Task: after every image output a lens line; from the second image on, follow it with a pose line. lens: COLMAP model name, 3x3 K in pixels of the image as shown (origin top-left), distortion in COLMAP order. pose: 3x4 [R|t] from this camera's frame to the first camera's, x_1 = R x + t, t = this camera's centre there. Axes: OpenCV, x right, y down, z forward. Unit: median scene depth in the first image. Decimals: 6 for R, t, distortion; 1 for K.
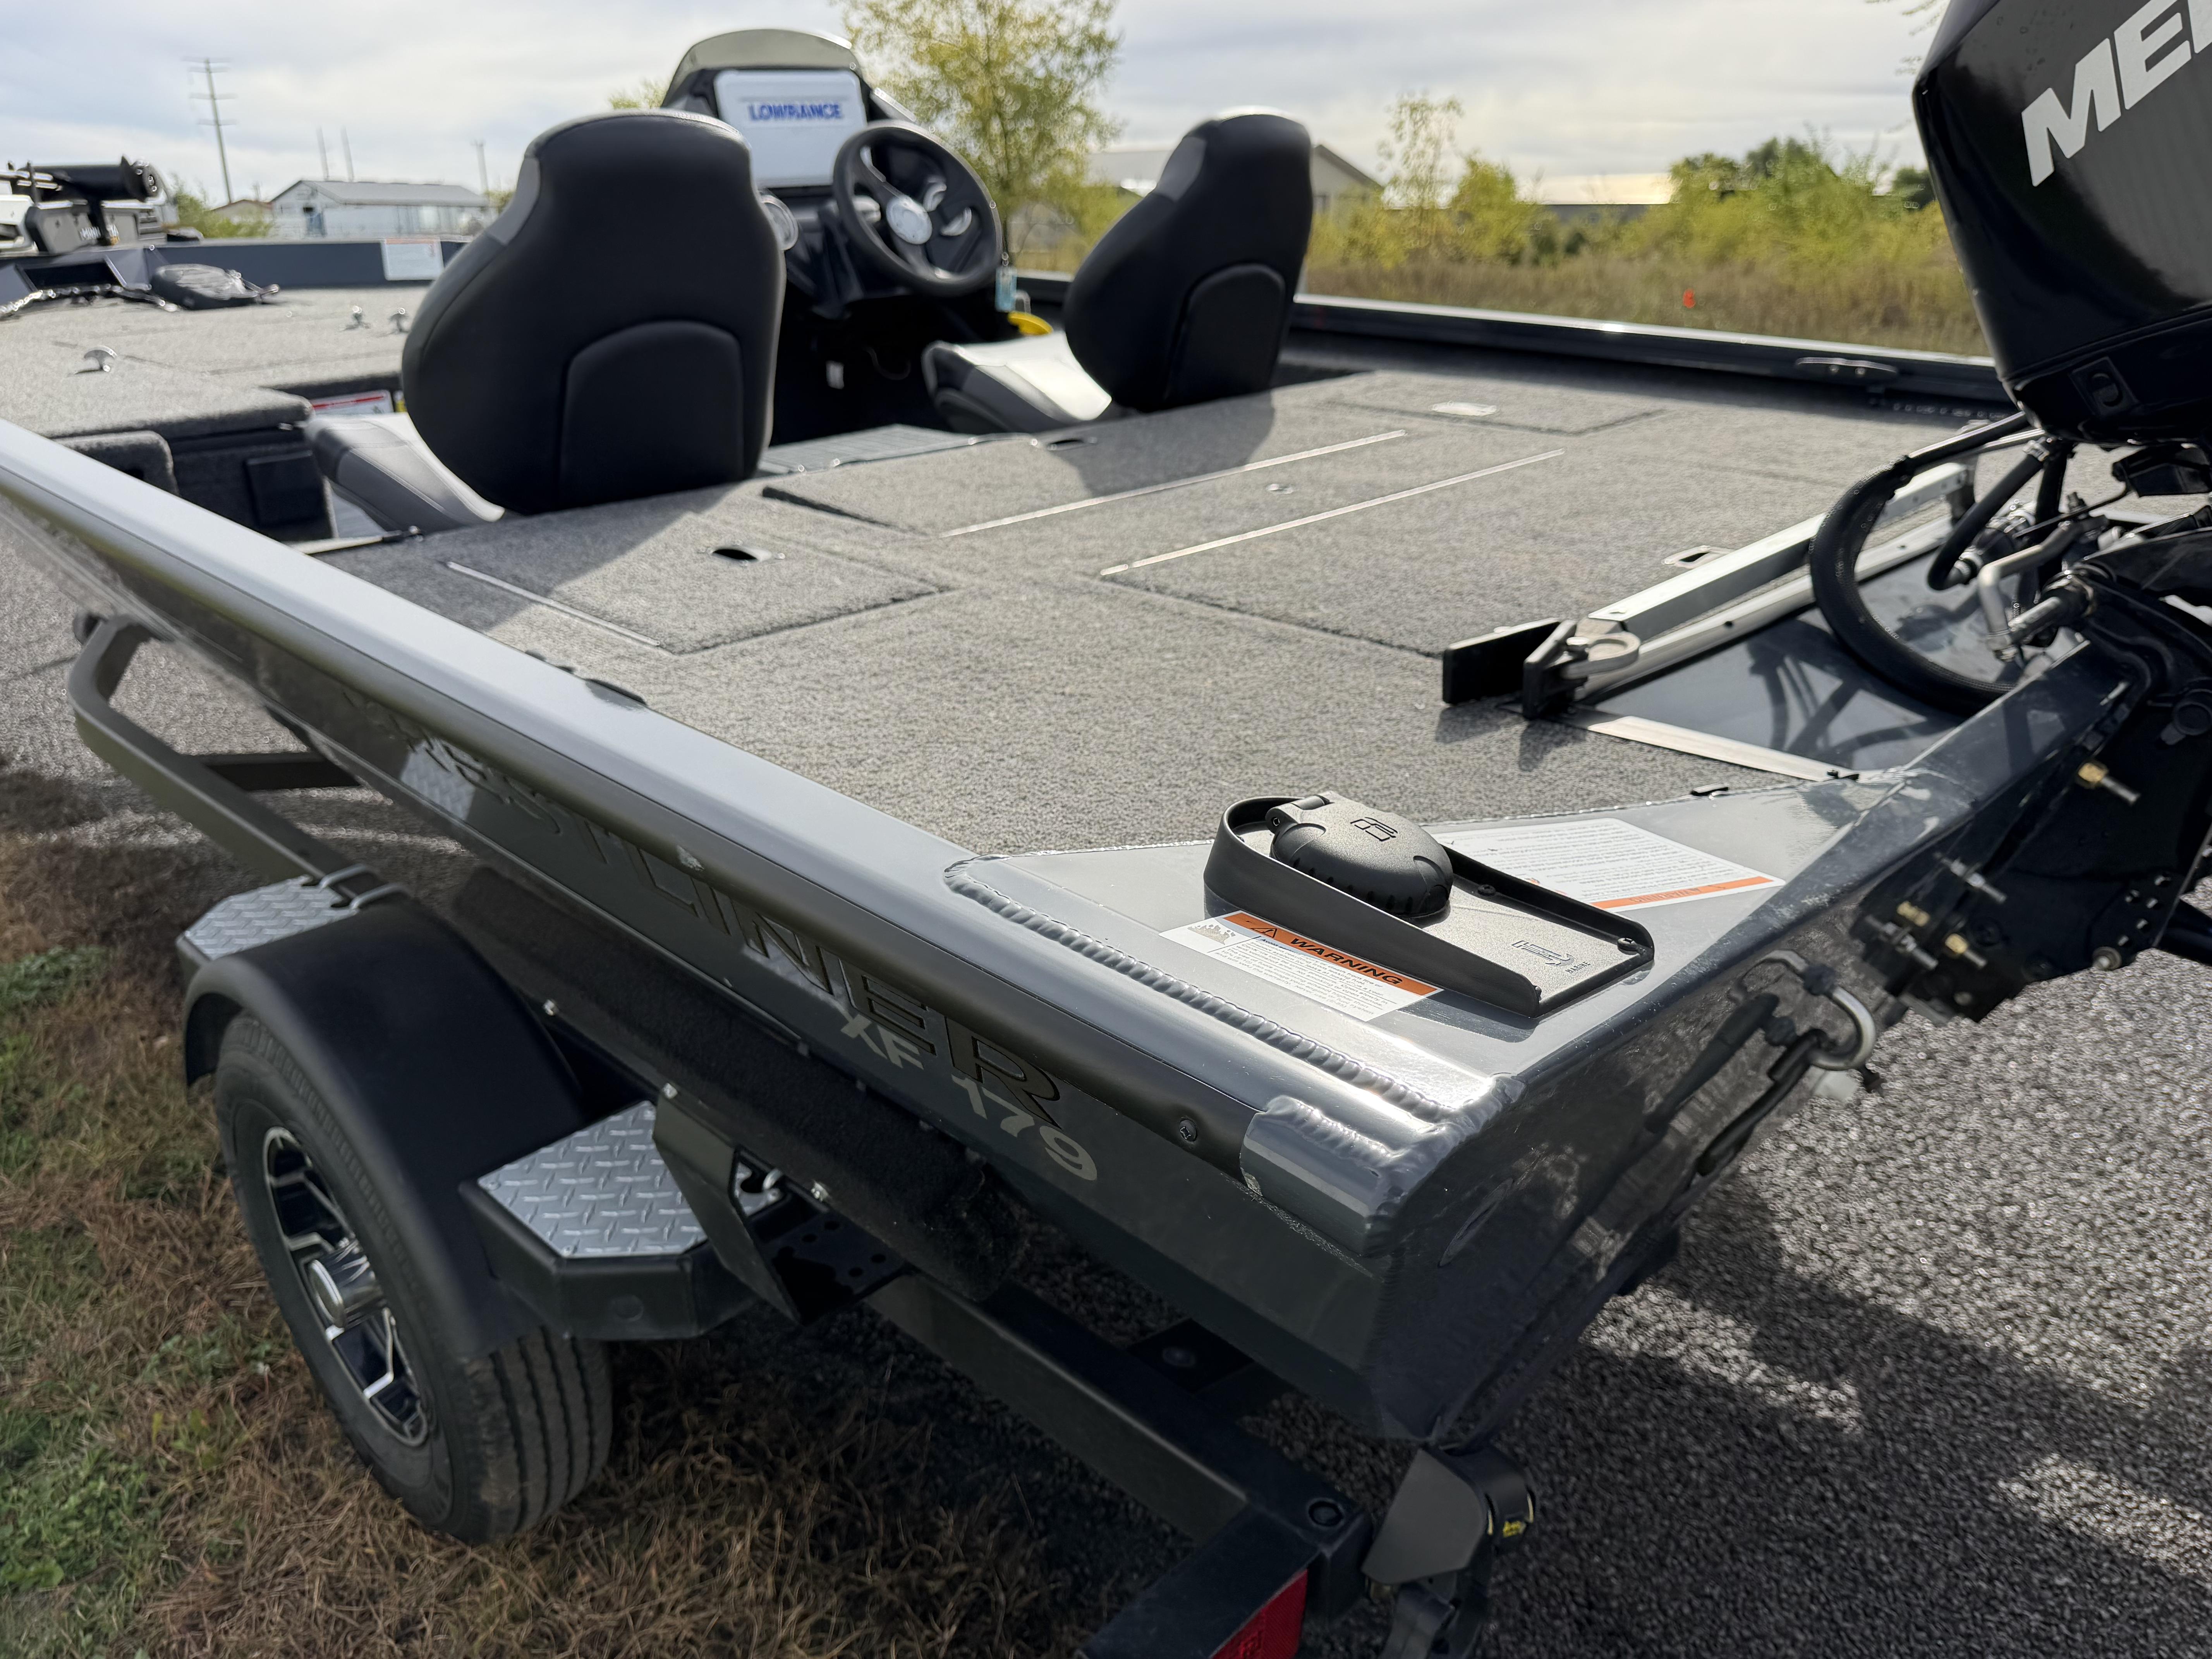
lens RADIAL K [[1634.0, 0, 1106.0], [0, 1634.0, 829.5], [0, 0, 1]] dist [0.000749, -0.003683]
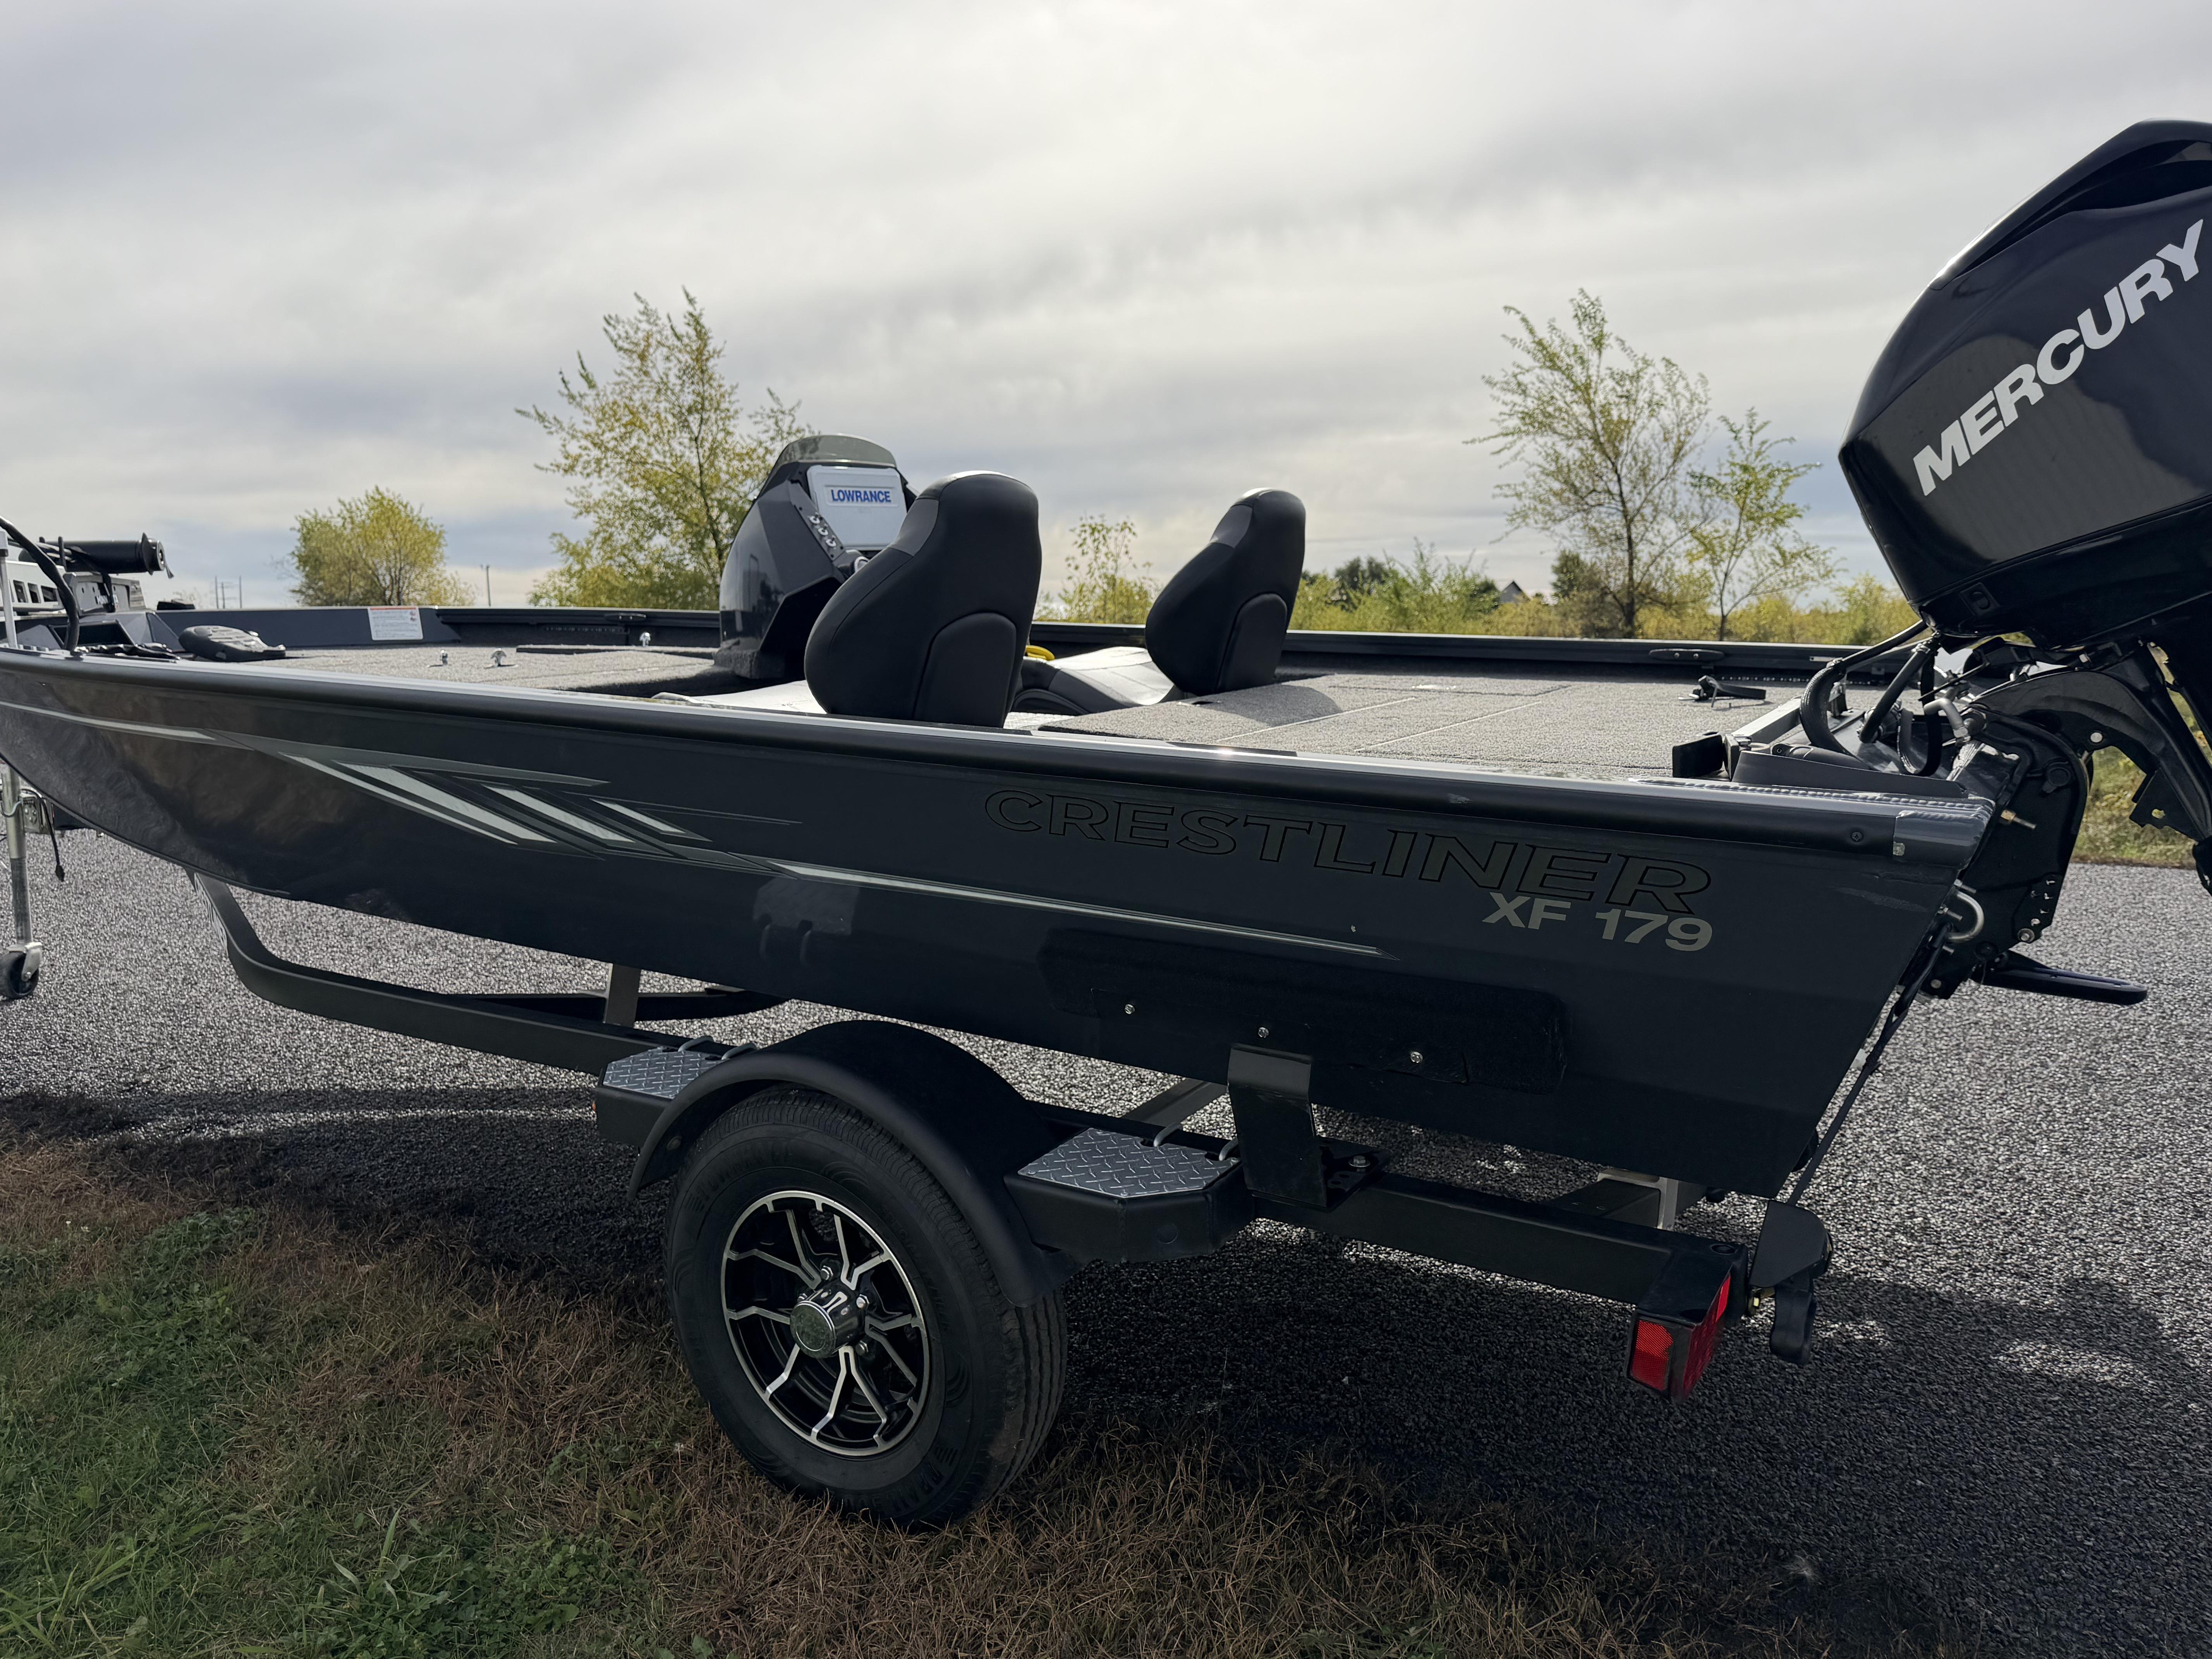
lens RADIAL K [[1588.2, 0, 1122.9], [0, 1588.2, 824.6], [0, 0, 1]] dist [0.103423, -0.144554]
pose [[0.976871, -0.035927, 0.210790, -0.198958], [0.084137, 0.970847, -0.224447, 0.083289], [-0.196582, 0.236991, 0.951415, -0.129801]]
